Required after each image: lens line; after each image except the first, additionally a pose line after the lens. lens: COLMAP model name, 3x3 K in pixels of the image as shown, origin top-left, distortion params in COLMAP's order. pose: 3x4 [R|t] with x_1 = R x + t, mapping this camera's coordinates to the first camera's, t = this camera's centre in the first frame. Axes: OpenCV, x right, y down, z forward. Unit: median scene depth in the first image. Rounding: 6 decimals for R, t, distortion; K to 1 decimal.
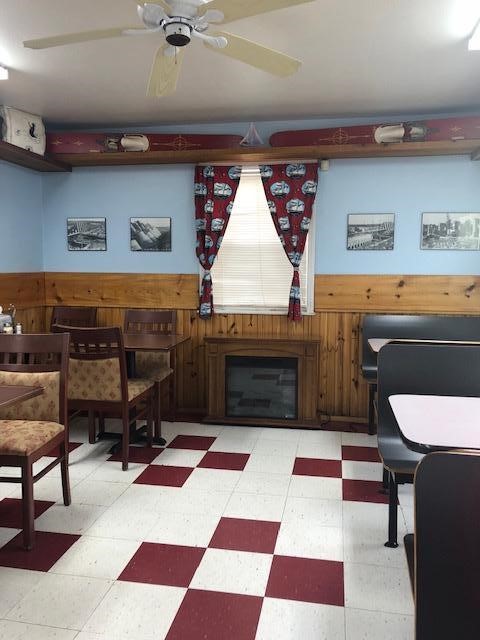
lens RADIAL K [[517.8, 0, 239.7], [0, 517.8, 314.8], [0, 0, 1]] dist [0.033162, -0.027615]
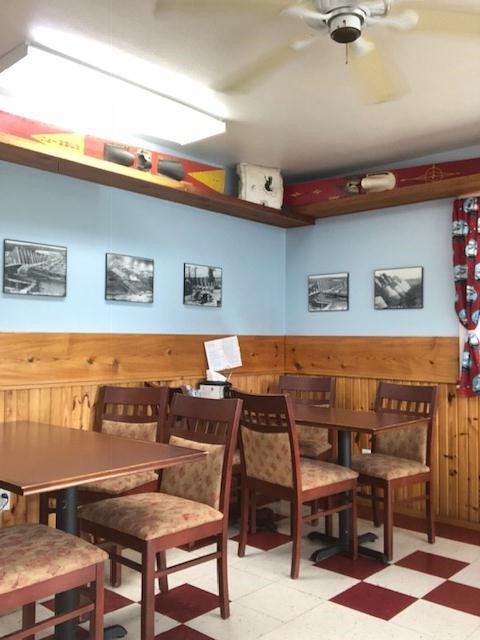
lens RADIAL K [[601.2, 0, 243.1], [0, 601.2, 315.4], [0, 0, 1]] dist [0.033643, 0.000000]
pose [[0.851260, -0.021008, -0.524323, 0.121299], [-0.053987, 0.990390, -0.127331, 0.020769], [0.521959, 0.136699, 0.841945, 0.087807]]
